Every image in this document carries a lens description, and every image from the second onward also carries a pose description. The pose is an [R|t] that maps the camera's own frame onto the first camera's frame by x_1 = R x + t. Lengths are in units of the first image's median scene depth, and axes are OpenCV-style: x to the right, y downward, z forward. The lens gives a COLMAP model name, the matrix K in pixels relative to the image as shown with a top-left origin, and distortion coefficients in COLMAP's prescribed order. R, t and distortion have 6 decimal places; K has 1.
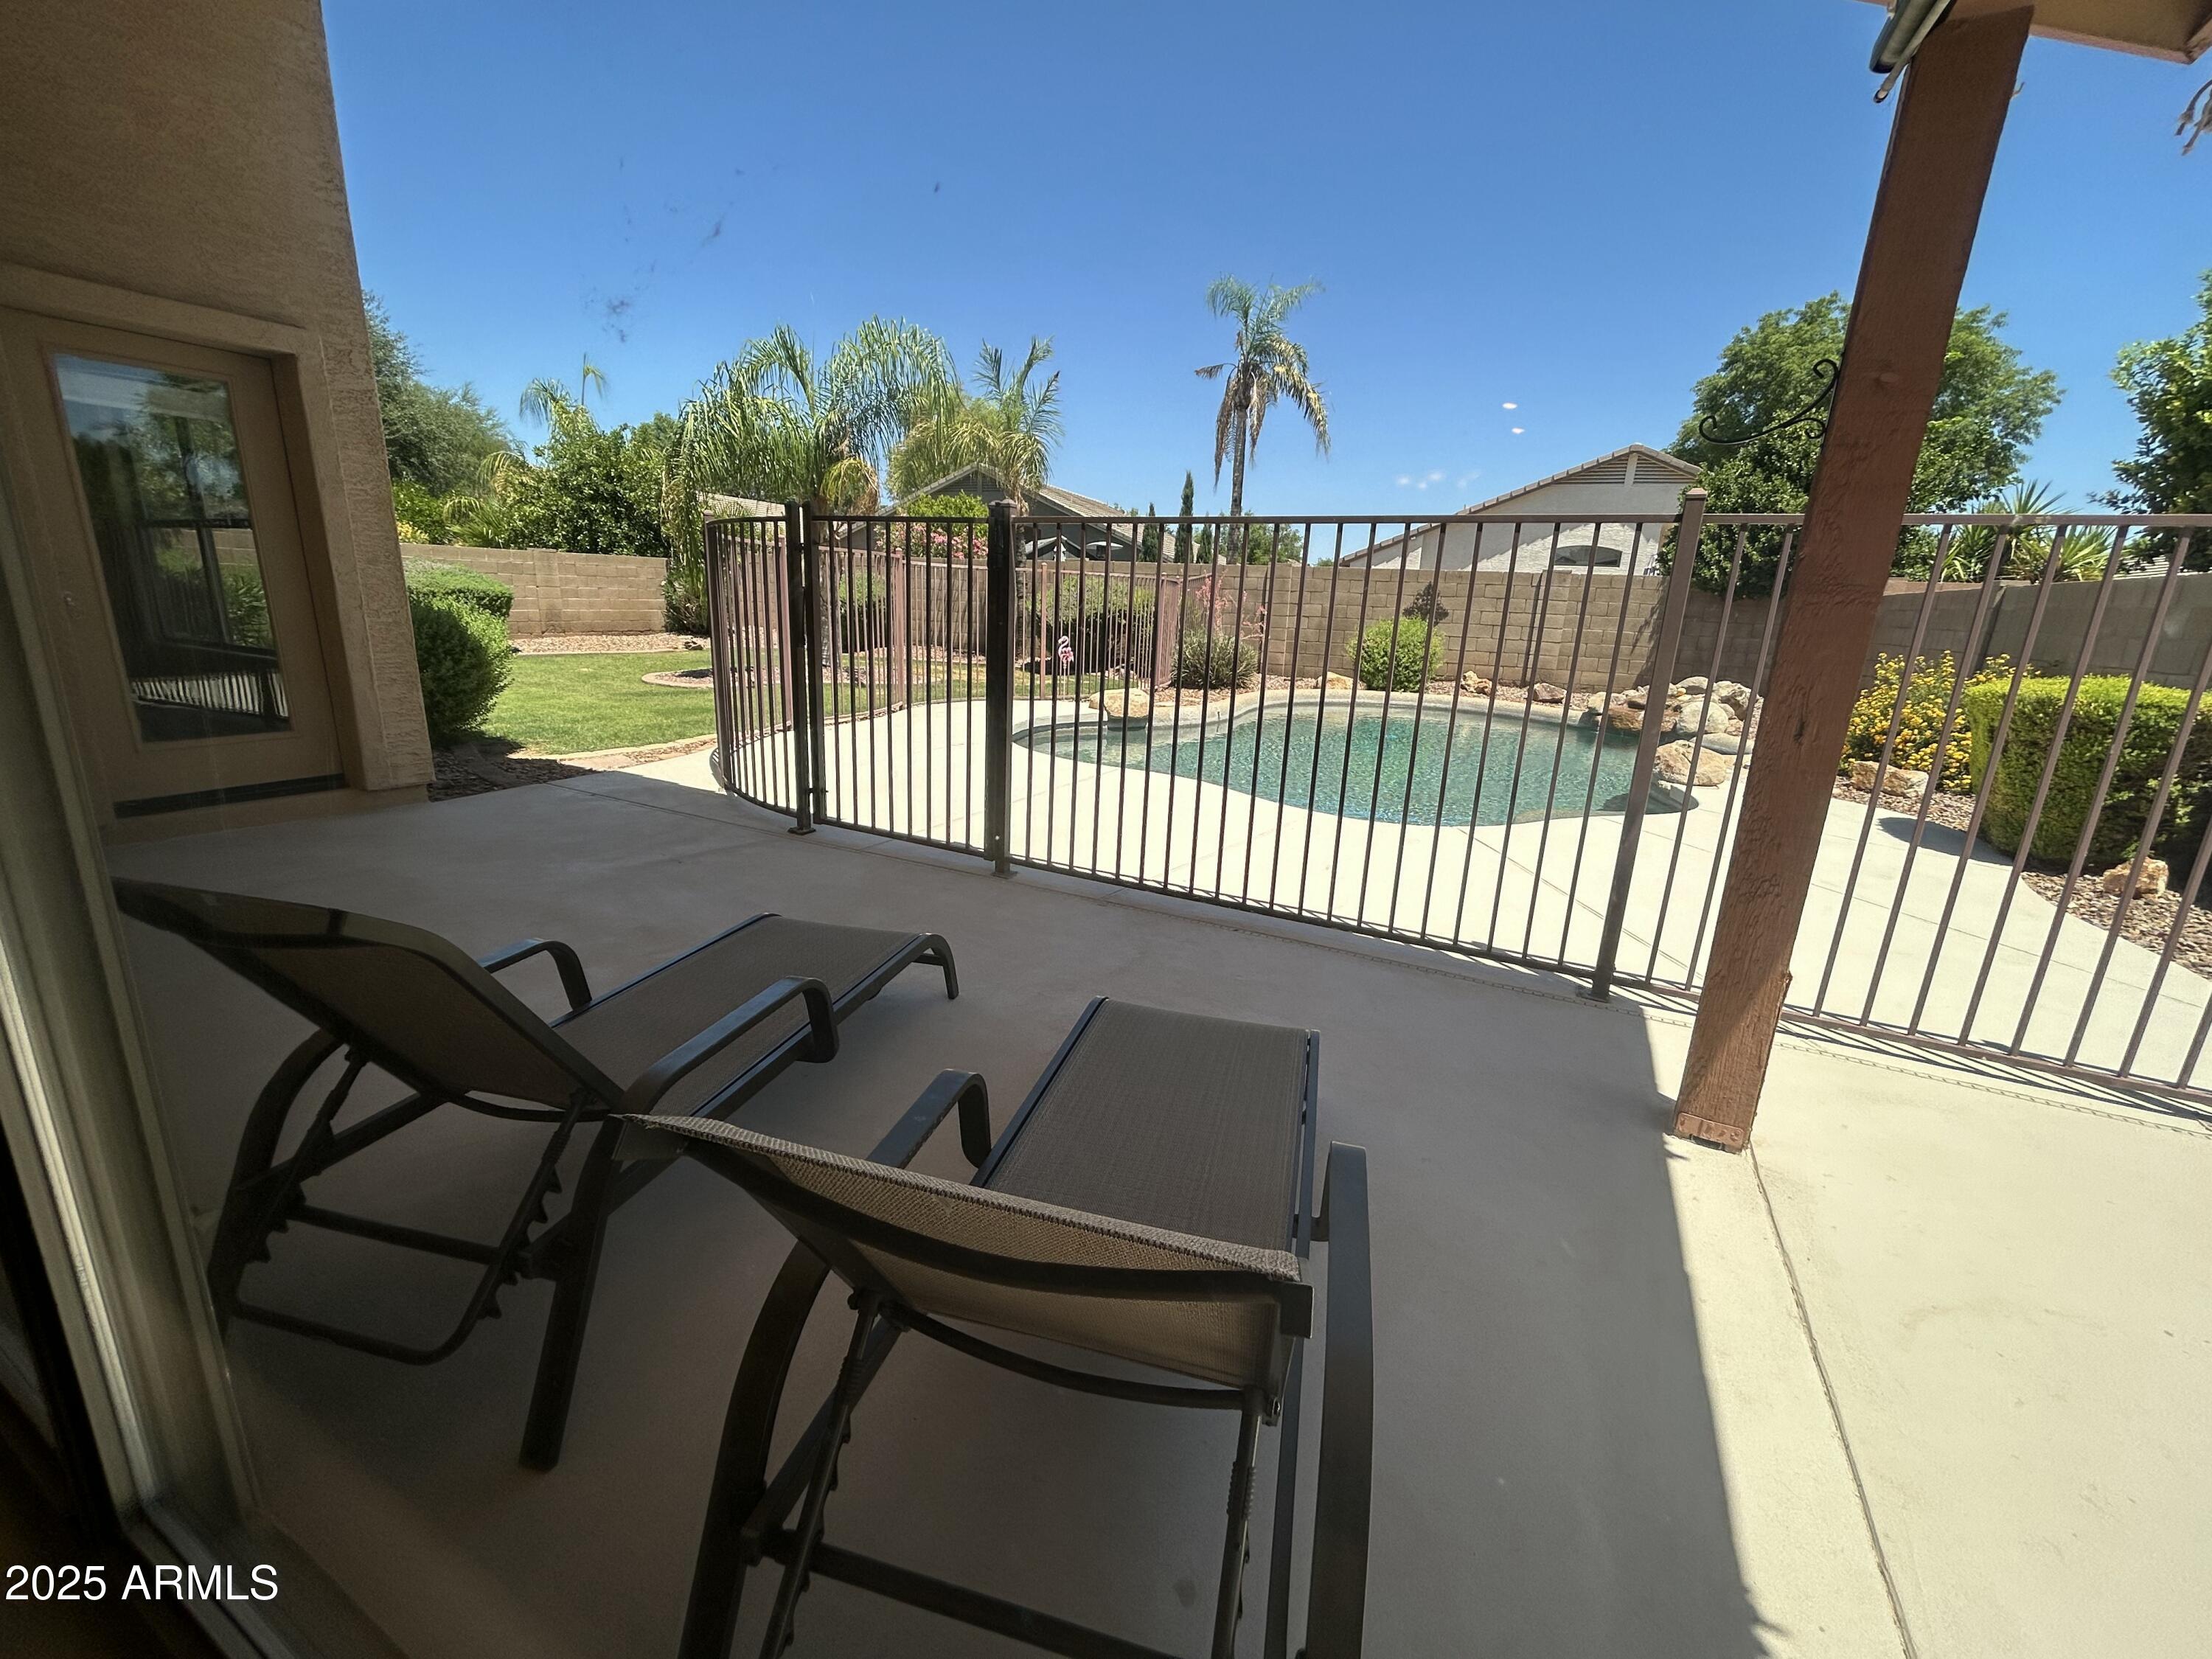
lens RADIAL K [[901.9, 0, 1104.6], [0, 901.9, 831.6], [0, 0, 1]] dist [0.000163, 0.001661]
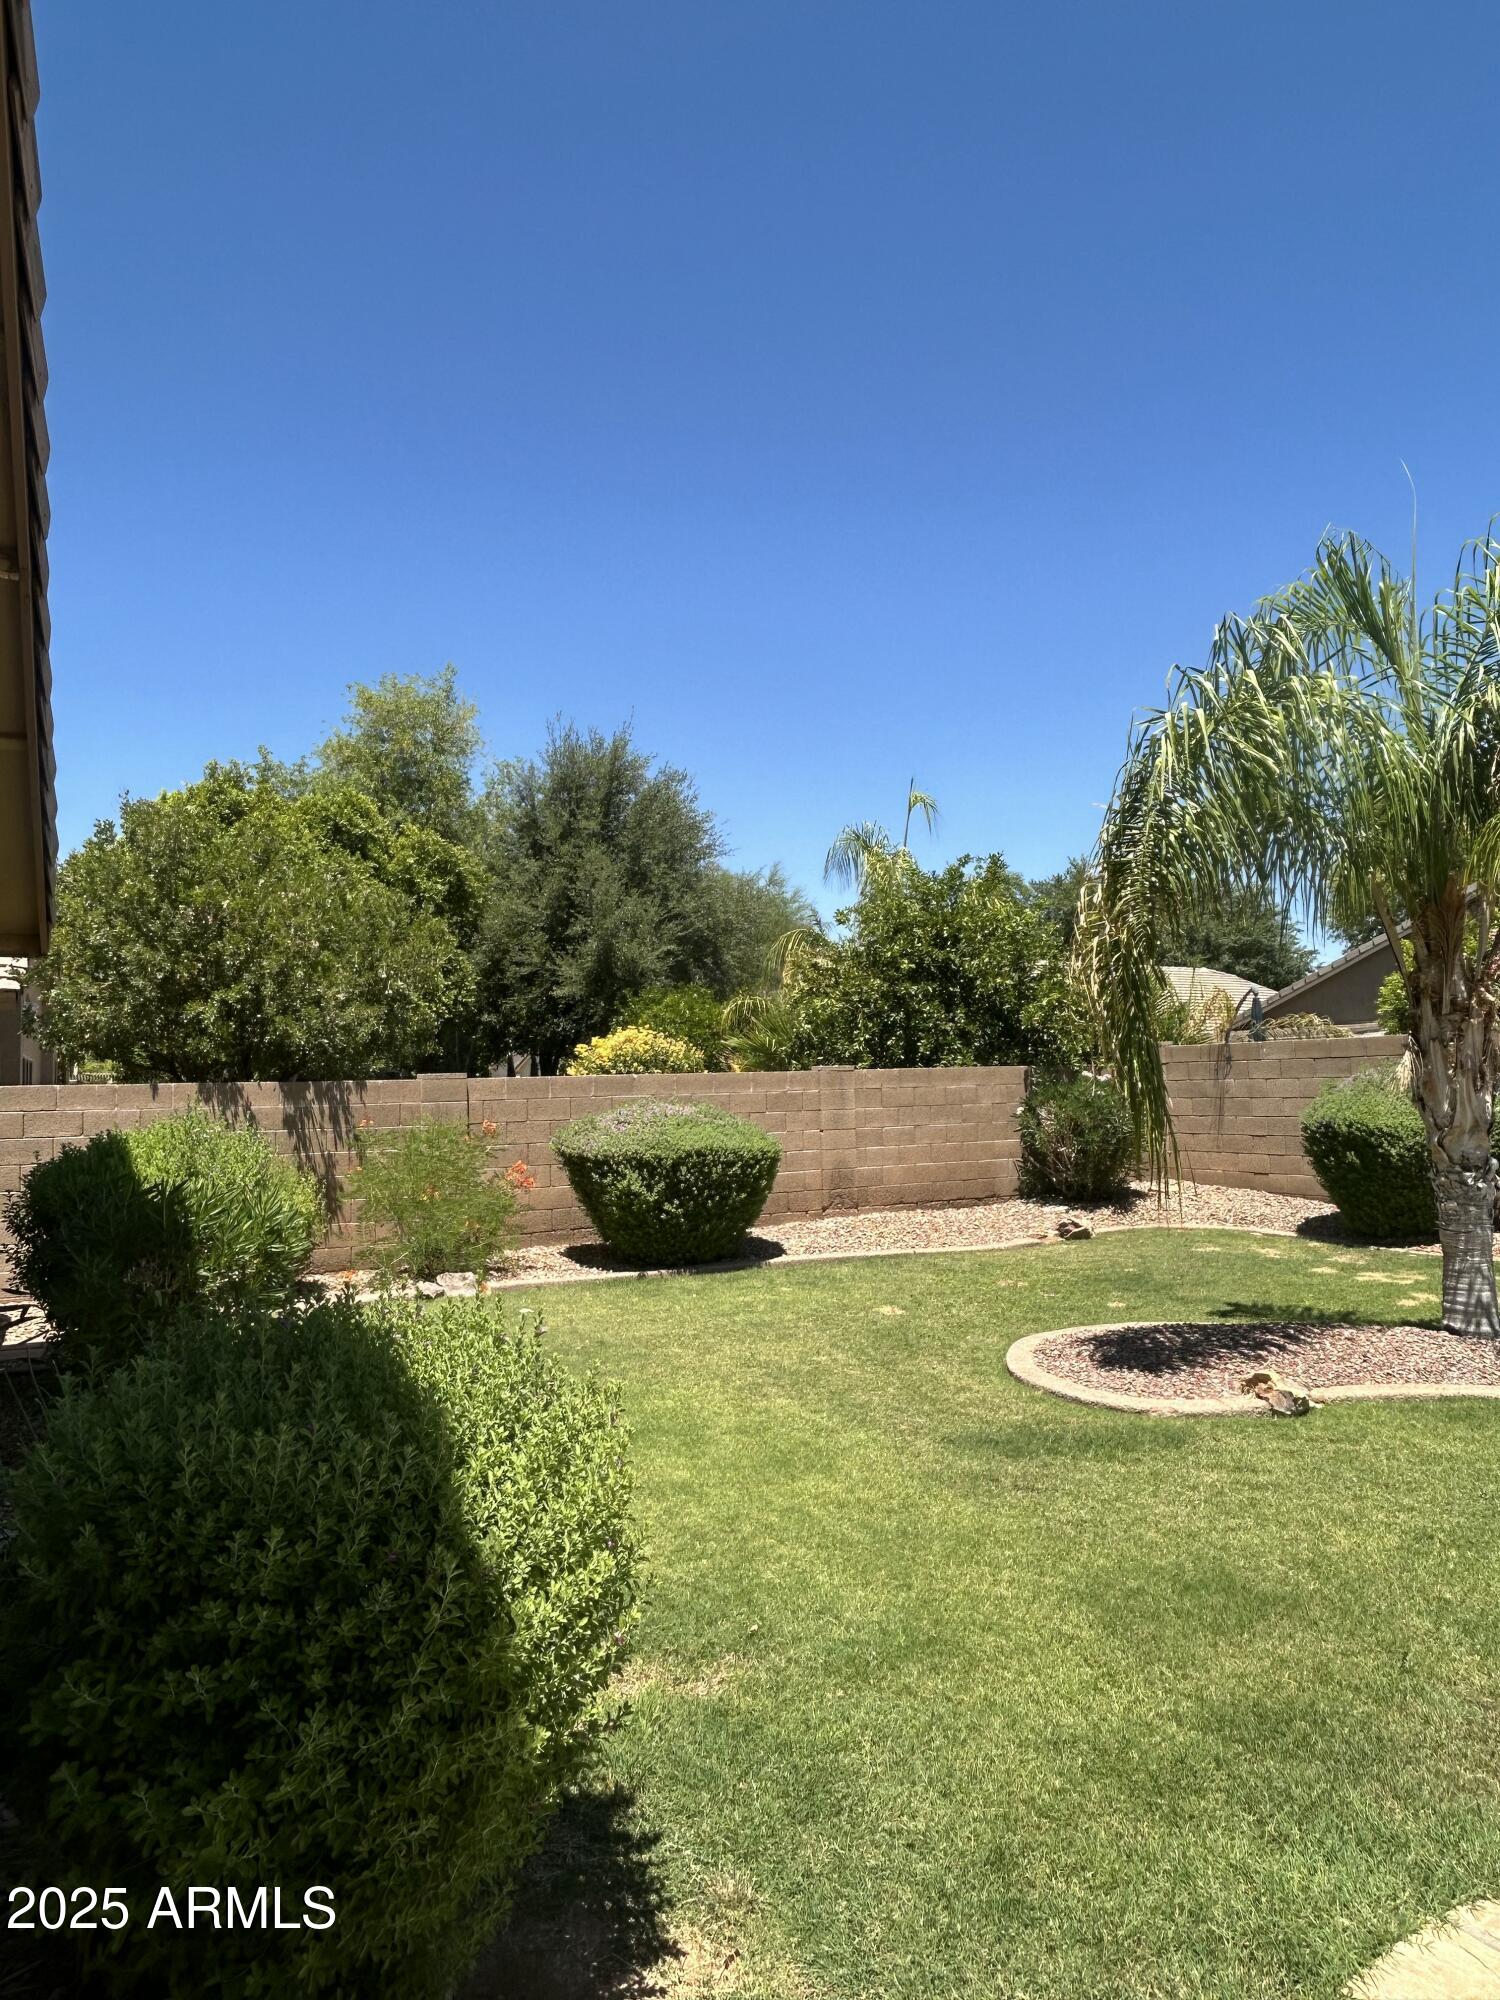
lens RADIAL K [[1311.4, 0, 736.8], [0, 1311.4, 998.2], [0, 0, 1]] dist [-0.000119, -0.002401]
pose [[0.811727, -0.094647, -0.576317, -0.217553], [-0.094067, 0.952711, -0.288953, -0.125481], [0.576412, 0.288764, 0.764438, 0.364581]]
